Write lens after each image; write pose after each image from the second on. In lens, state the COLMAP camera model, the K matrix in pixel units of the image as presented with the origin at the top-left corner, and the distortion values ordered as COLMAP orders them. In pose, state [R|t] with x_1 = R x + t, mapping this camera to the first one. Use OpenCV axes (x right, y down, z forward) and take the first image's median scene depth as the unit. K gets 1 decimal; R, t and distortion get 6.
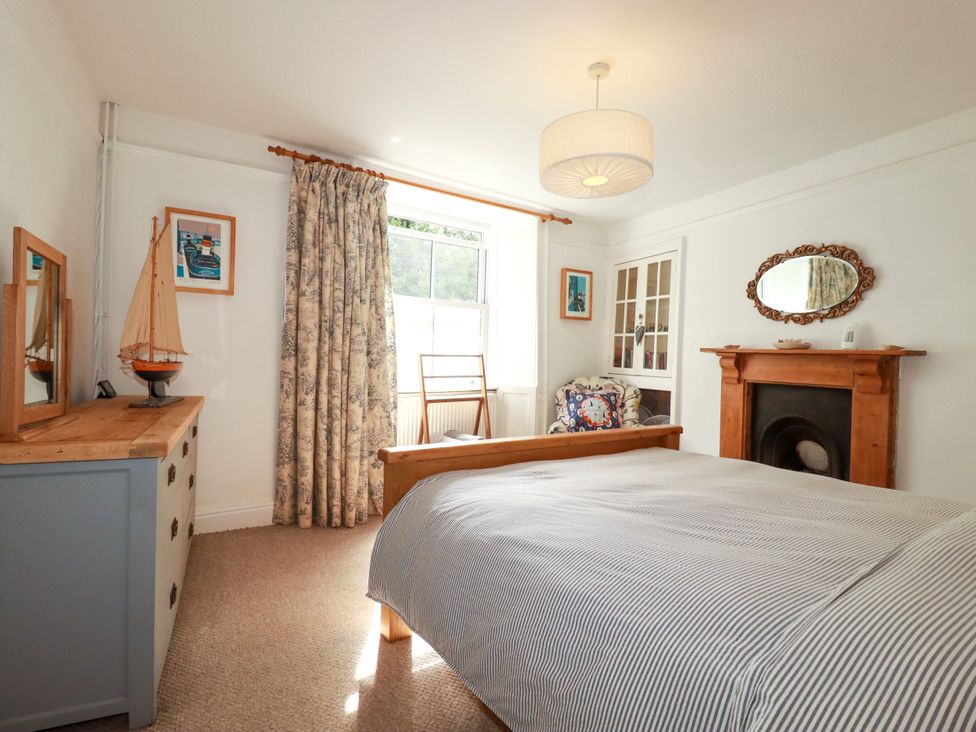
lens RADIAL K [[510.0, 0, 485.4], [0, 510.0, 362.1], [0, 0, 1]] dist [-0.000968, -0.001047]
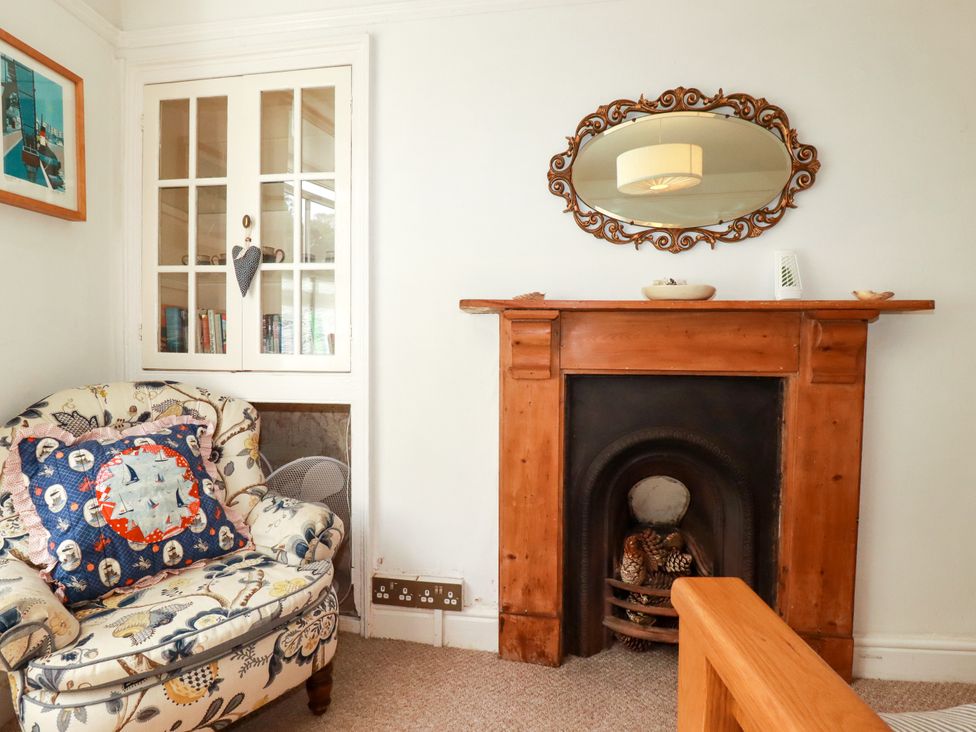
lens RADIAL K [[532.5, 0, 490.6], [0, 532.5, 359.1], [0, 0, 1]] dist [0.003311, -0.017011]
pose [[0.554301, -0.062045, 0.830000, 0.061837], [0.024294, 0.997999, 0.058379, -0.003082], [-0.831961, -0.012195, 0.554699, 0.632675]]
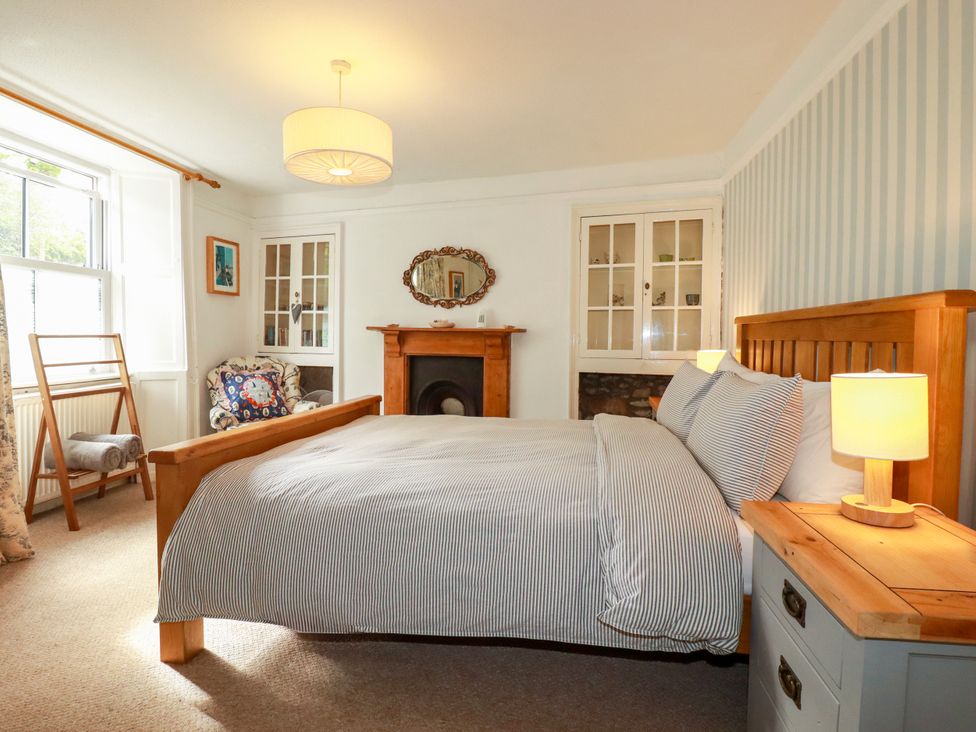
lens RADIAL K [[532.5, 0, 490.6], [0, 532.5, 359.1], [0, 0, 1]] dist [0.003311, -0.017011]
pose [[0.685898, -0.044142, 0.726358, -0.209114], [0.015658, 0.998823, 0.045915, -0.004766], [-0.727530, -0.020119, 0.685781, -0.001682]]
